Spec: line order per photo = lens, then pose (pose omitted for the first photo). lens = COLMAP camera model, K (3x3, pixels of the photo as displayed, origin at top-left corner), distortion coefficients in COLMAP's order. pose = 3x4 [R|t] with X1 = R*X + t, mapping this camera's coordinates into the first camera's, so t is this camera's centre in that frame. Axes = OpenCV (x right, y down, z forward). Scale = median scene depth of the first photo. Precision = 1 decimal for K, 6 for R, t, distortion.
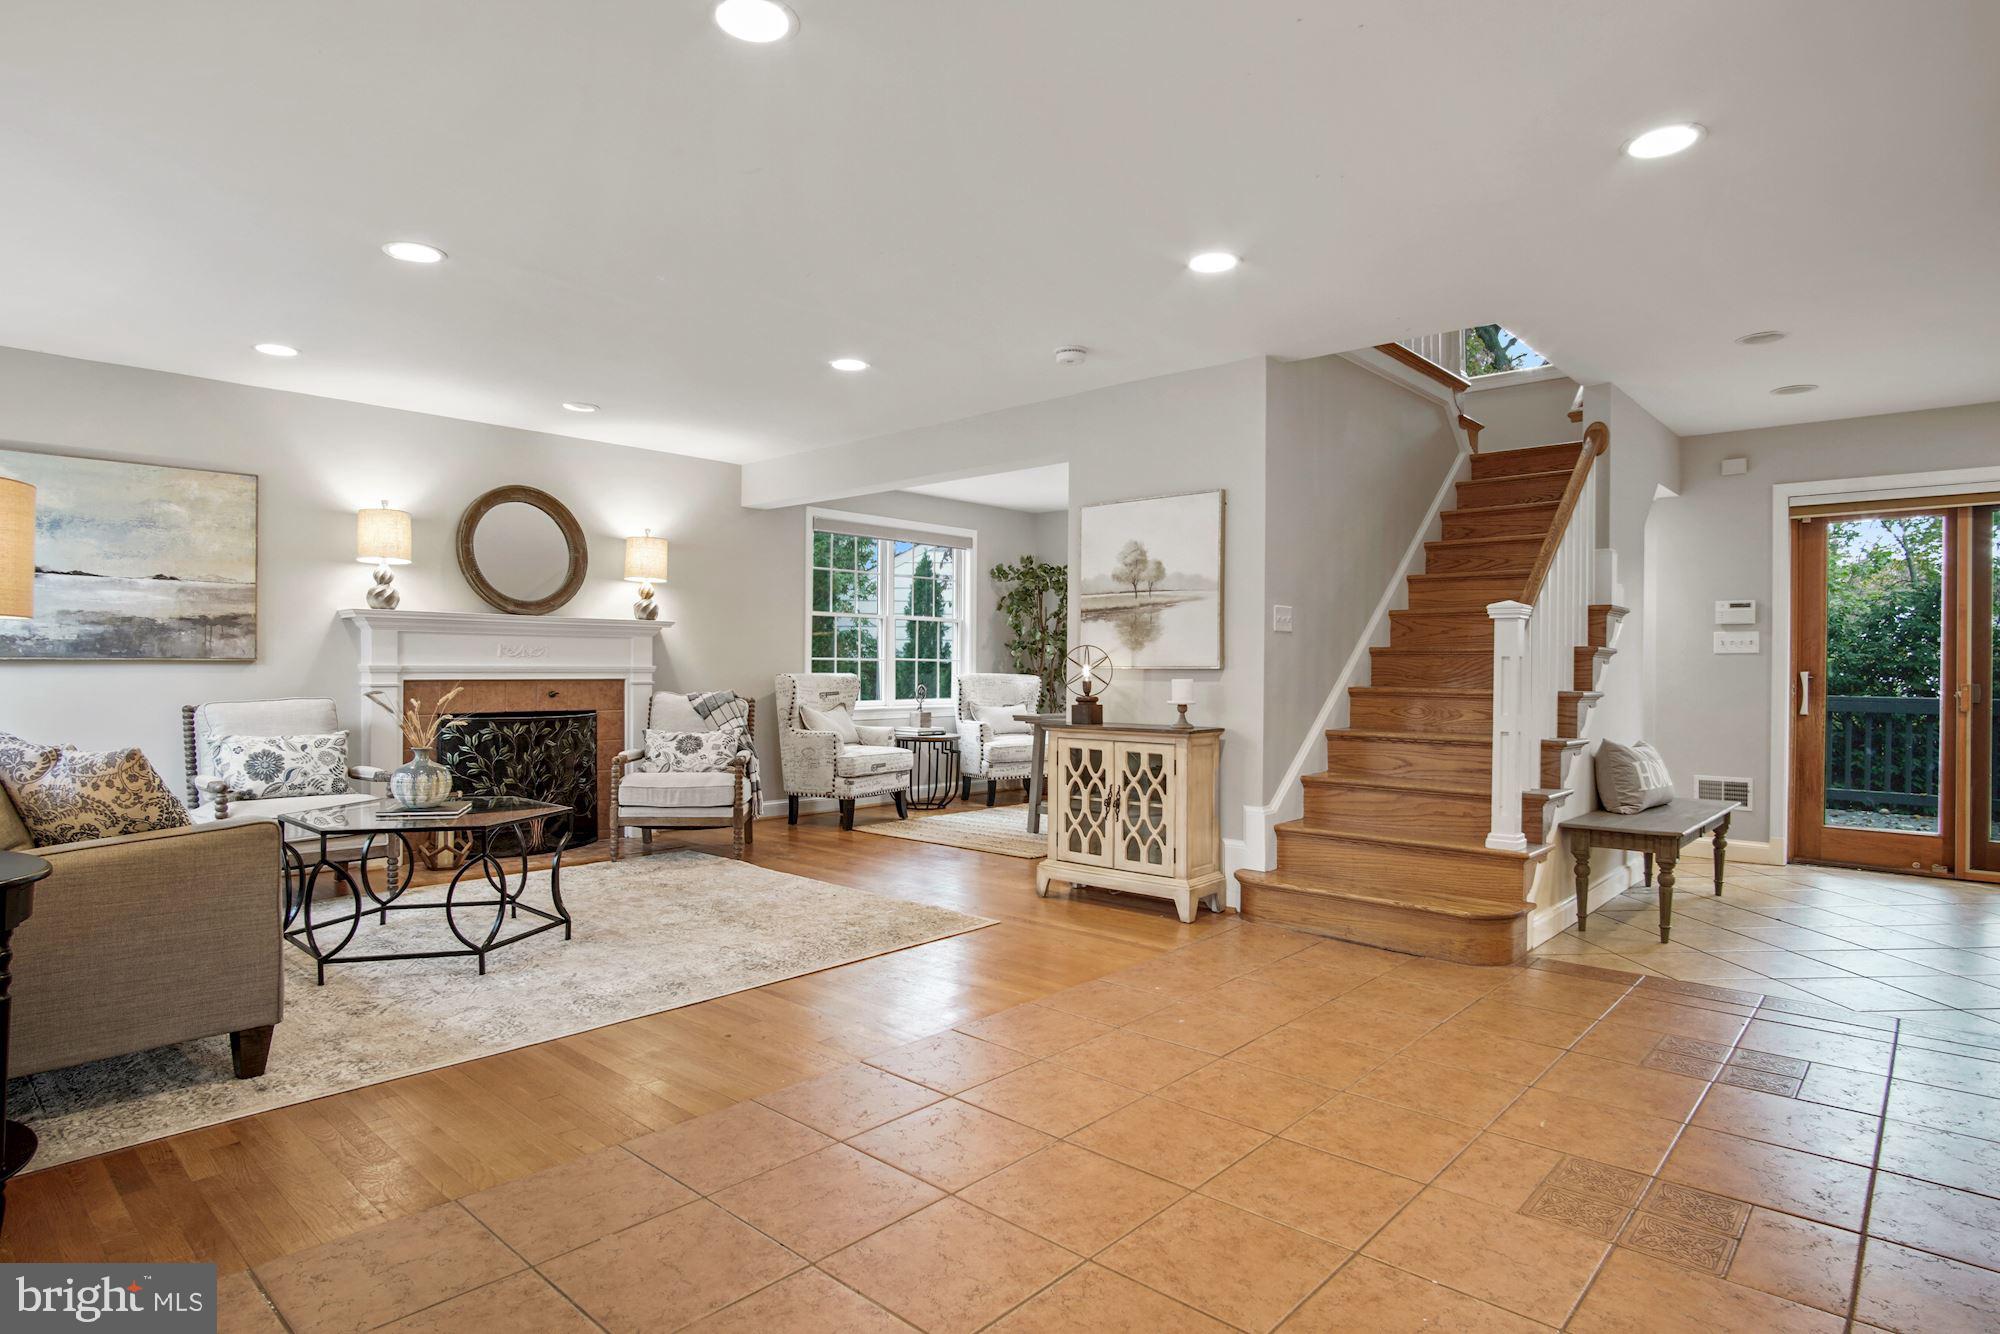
lens RADIAL K [[1076.4, 0, 1008.6], [0, 1076.4, 673.6], [0, 0, 1]] dist [-0.032817, 0.007310]
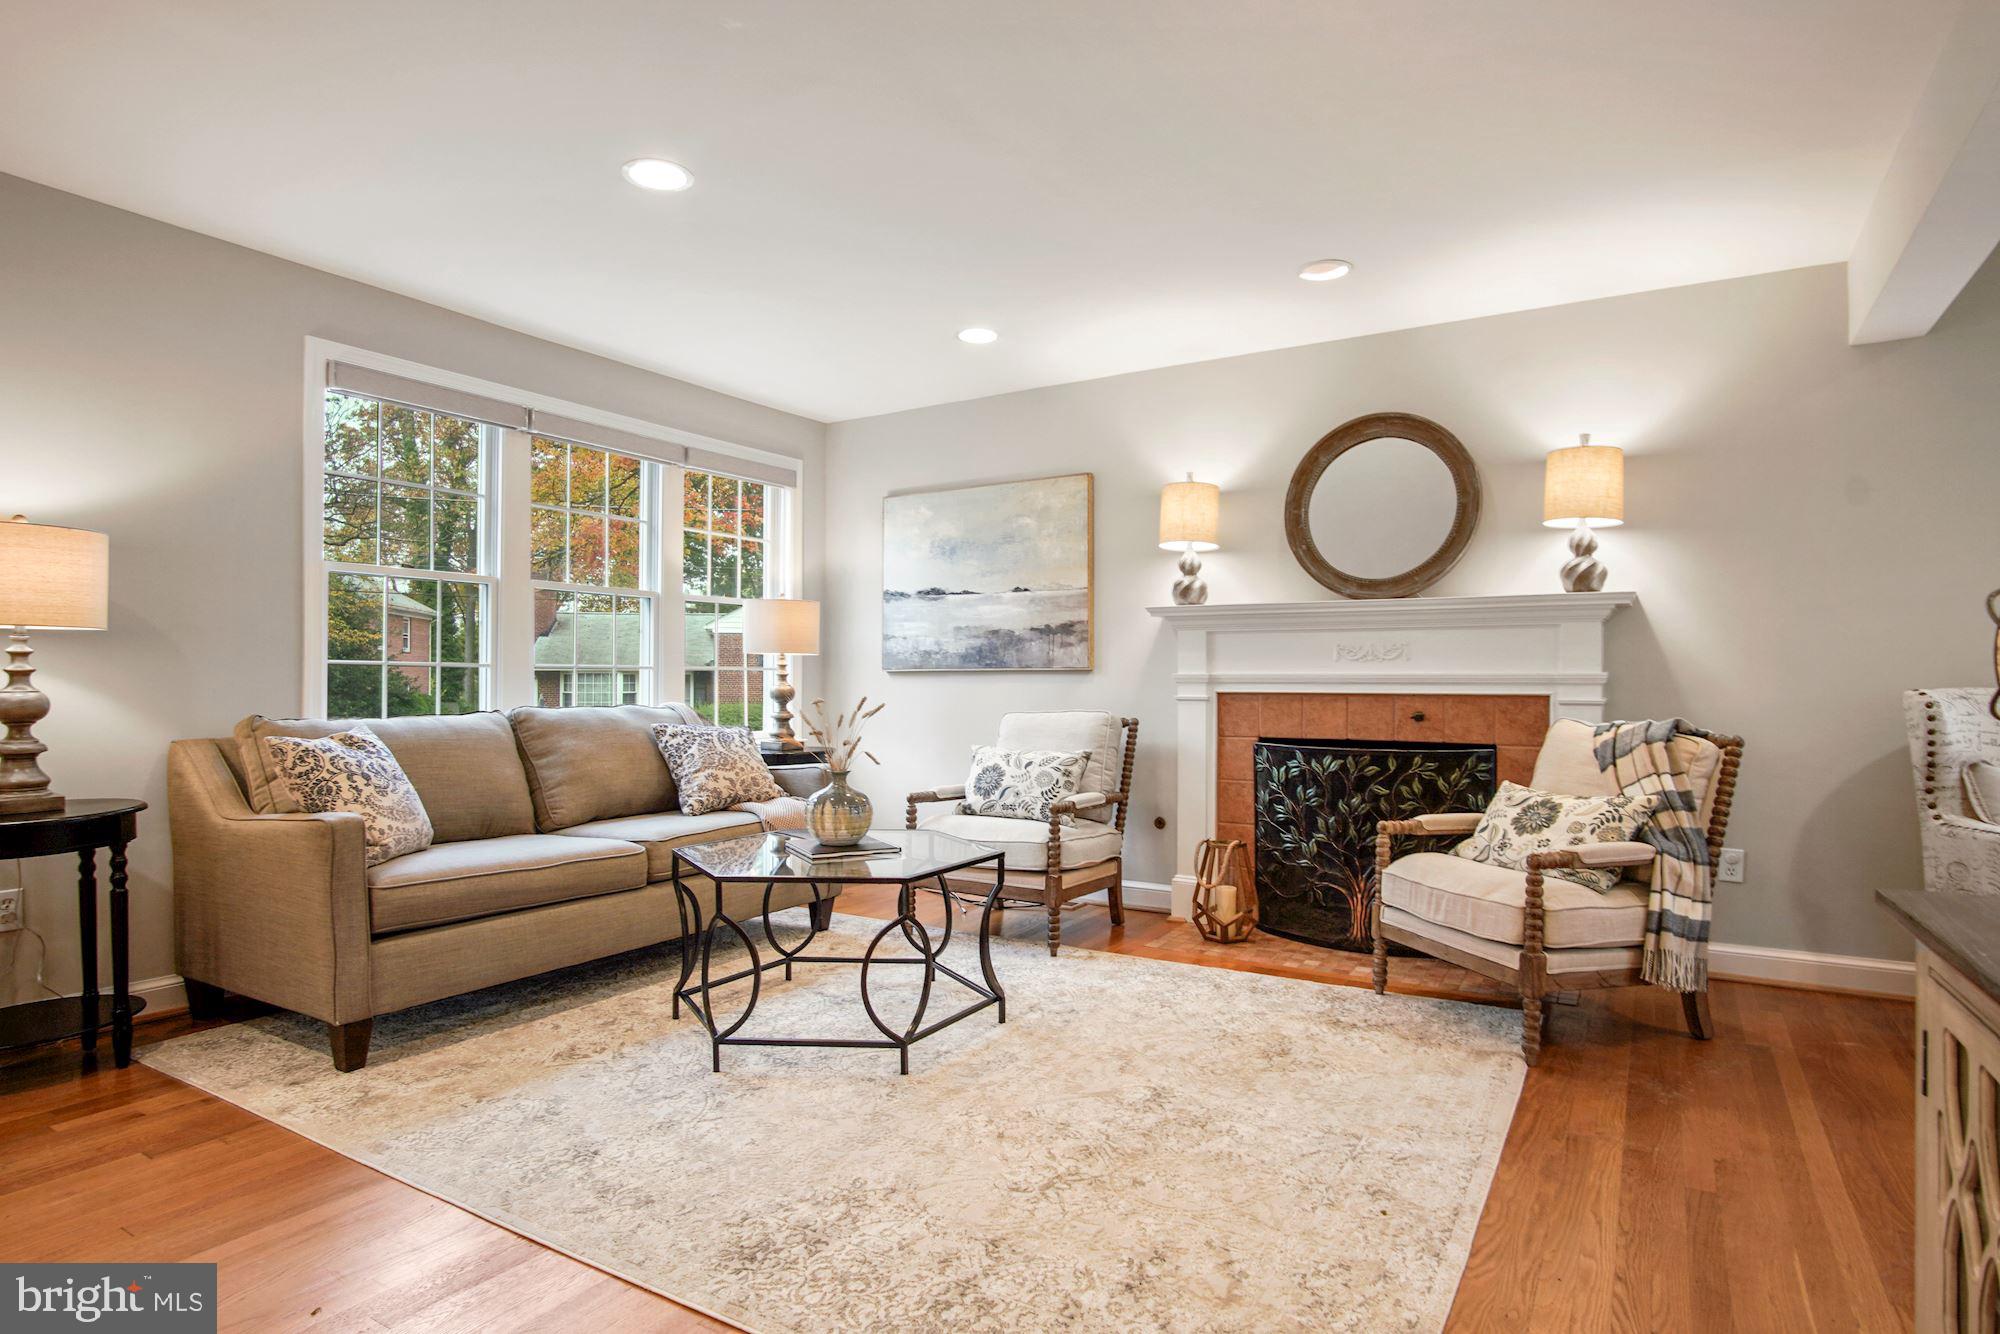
lens RADIAL K [[1076.4, 0, 1000.3], [0, 1076.4, 672.3], [0, 0, 1]] dist [-0.032817, 0.007310]
pose [[0.182215, -0.013397, -0.983167, 0.217559], [-0.008630, 0.999847, -0.015224, 0.005263], [0.983221, 0.011259, 0.182072, 0.771586]]
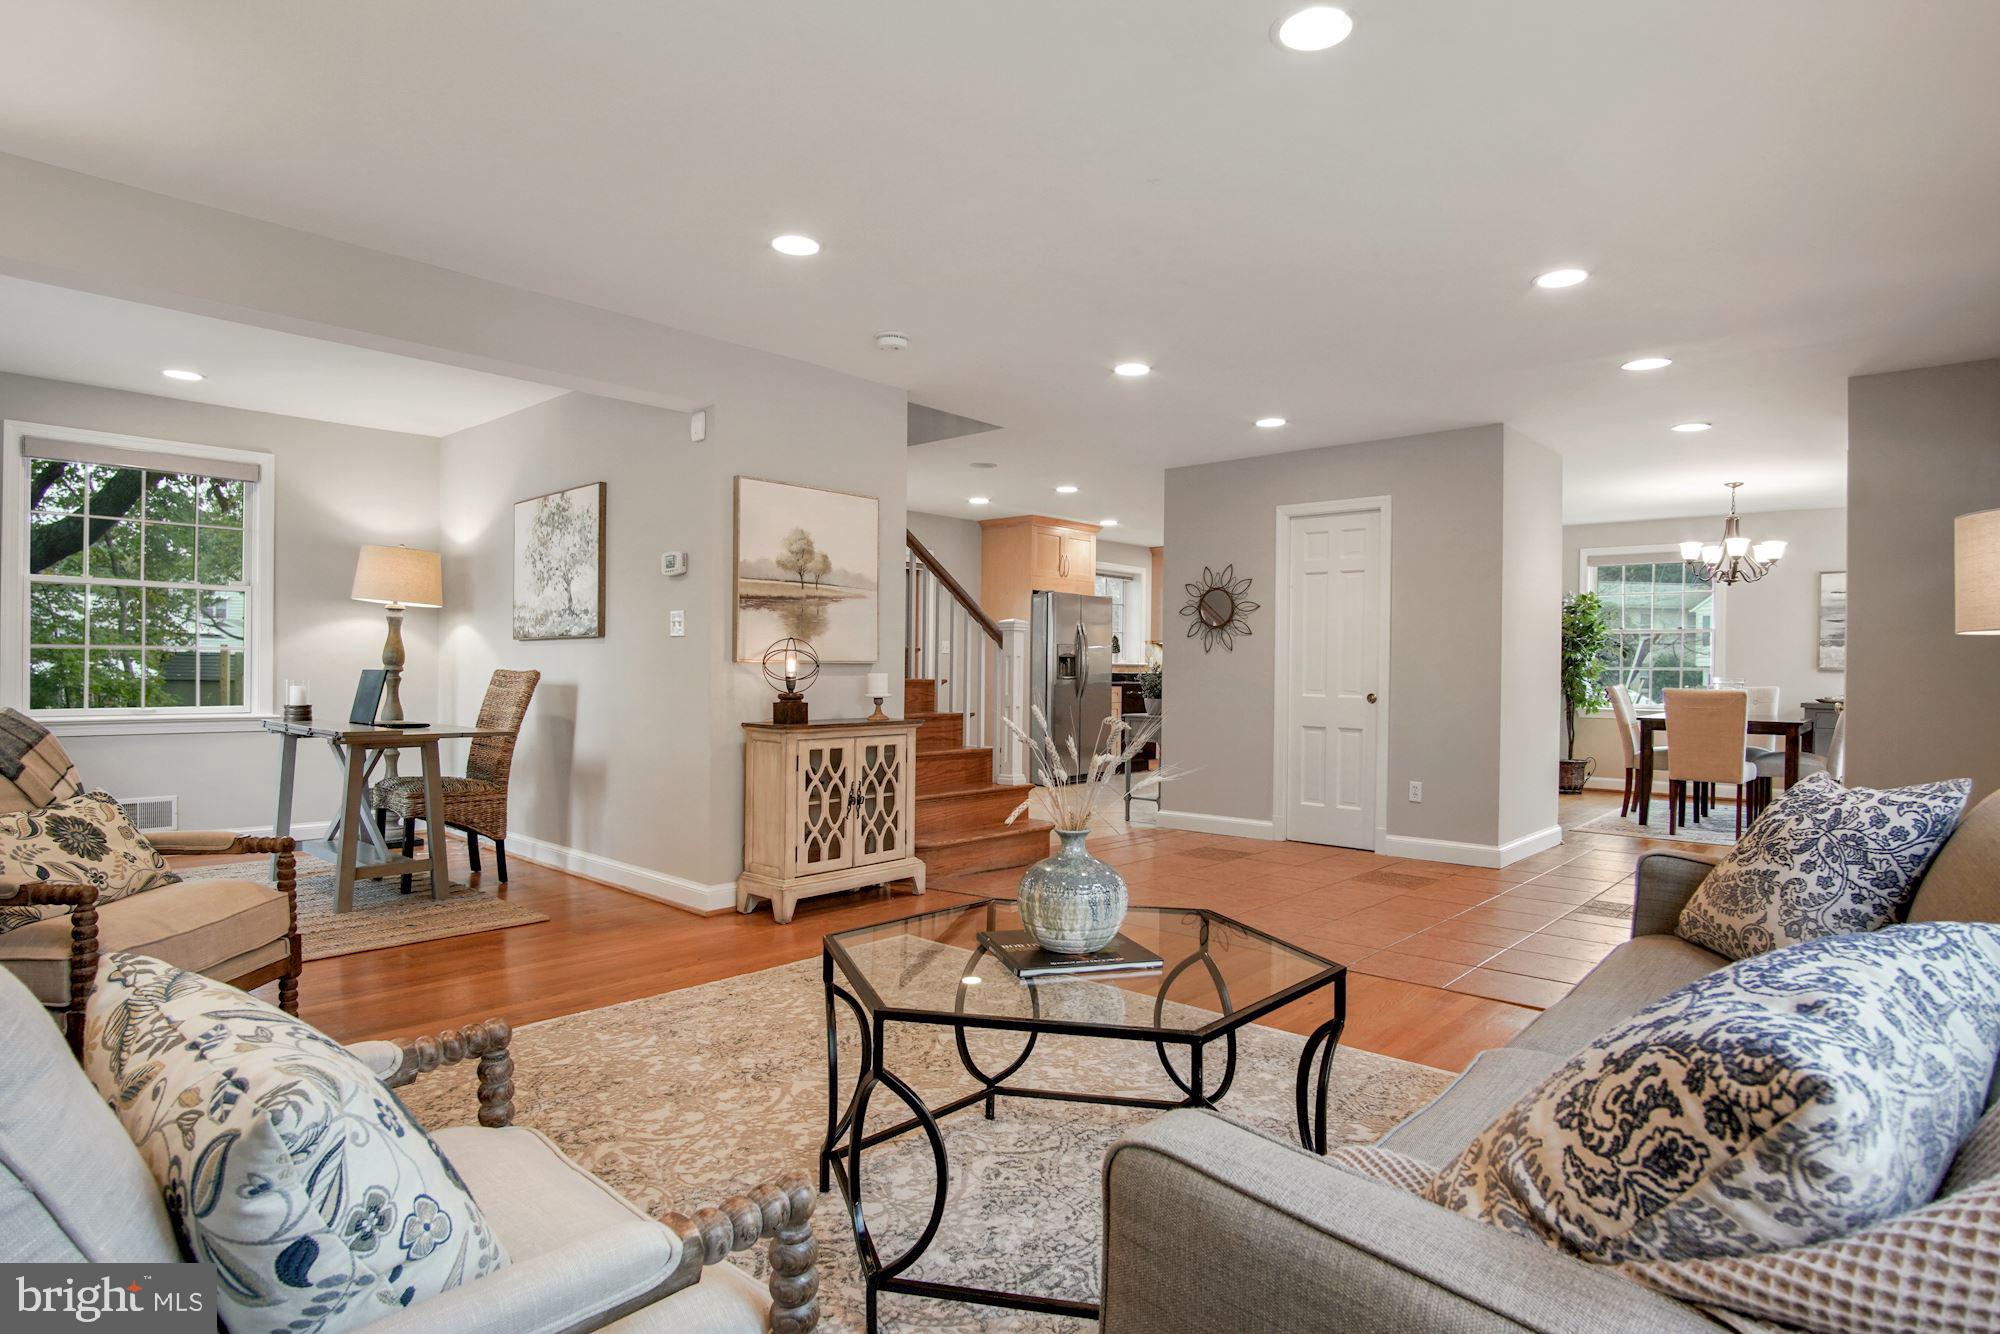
lens RADIAL K [[1076.4, 0, 998.3], [0, 1076.4, 667.7], [0, 0, 1]] dist [-0.032817, 0.007310]
pose [[-0.001197, -0.005383, 0.999985, -0.838764], [-0.005210, 0.999972, 0.005377, -0.006287], [-0.999986, -0.005204, -0.001225, 0.826780]]
